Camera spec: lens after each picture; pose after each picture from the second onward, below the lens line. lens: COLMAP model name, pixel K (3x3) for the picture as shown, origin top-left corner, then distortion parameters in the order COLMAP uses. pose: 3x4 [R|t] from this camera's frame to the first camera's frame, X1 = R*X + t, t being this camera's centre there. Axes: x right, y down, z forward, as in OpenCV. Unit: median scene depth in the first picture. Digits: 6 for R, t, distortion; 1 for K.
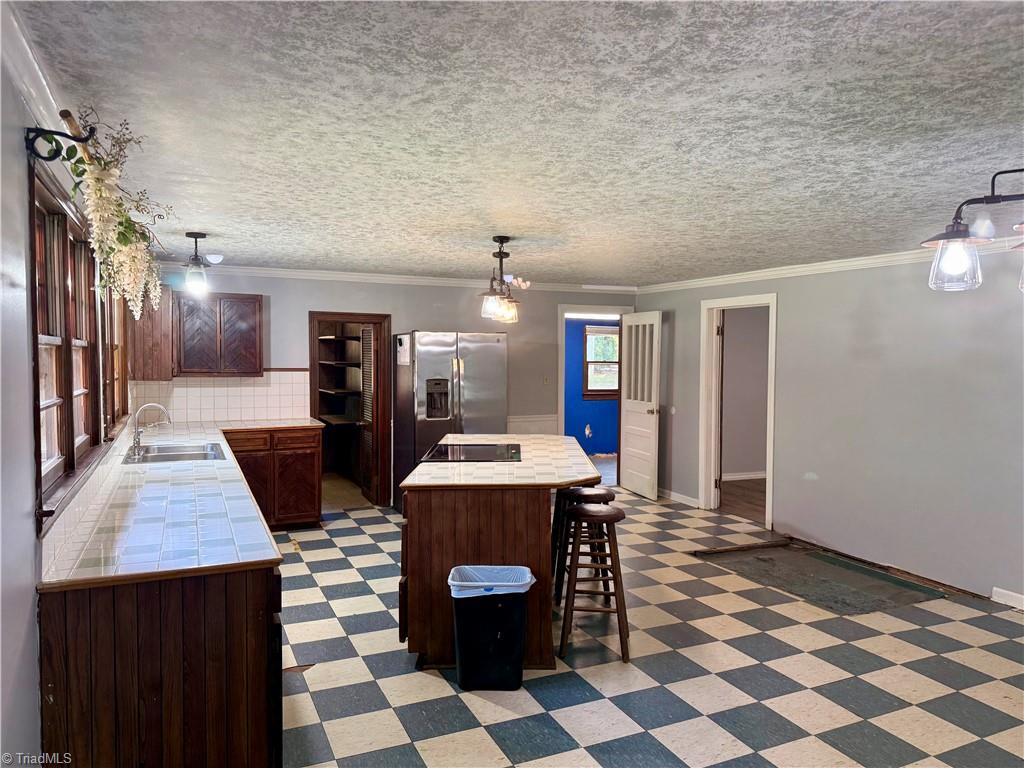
lens RADIAL K [[711.5, 0, 520.5], [0, 711.5, 384.6], [0, 0, 1]] dist [0.070834, -0.073056]
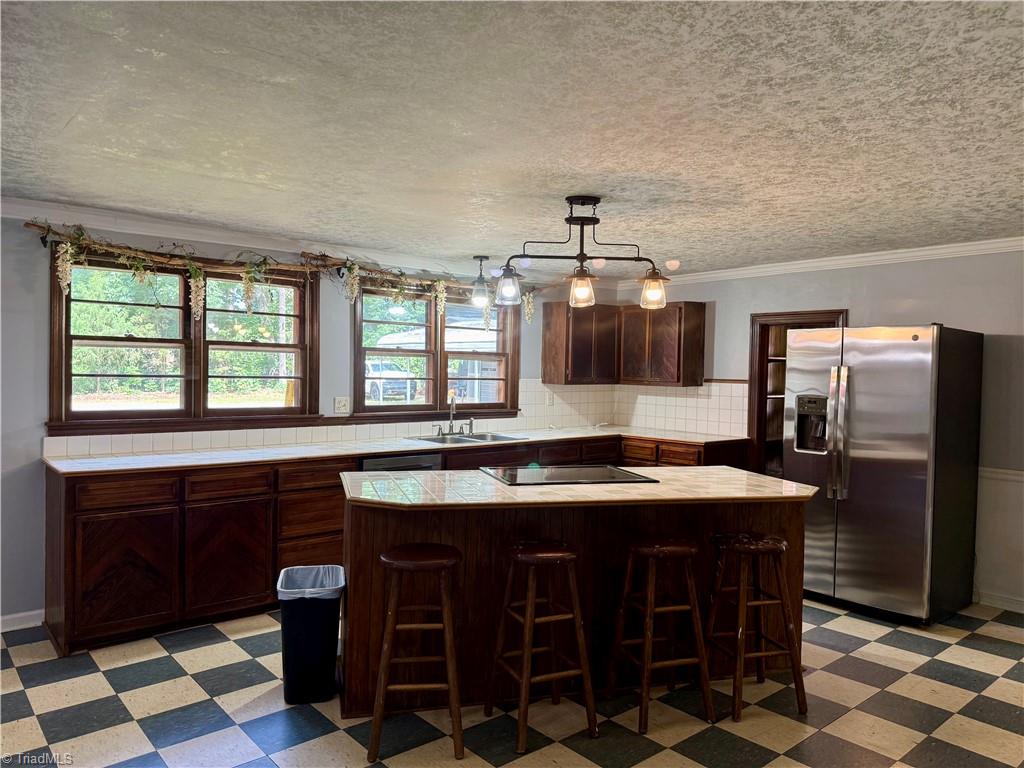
lens RADIAL K [[711.5, 0, 507.8], [0, 711.5, 392.6], [0, 0, 1]] dist [0.070834, -0.073056]
pose [[0.276118, 0.030155, -0.960651, 0.618486], [-0.057275, 0.998248, 0.014873, -0.004870], [0.959416, 0.050914, 0.277362, 0.642273]]
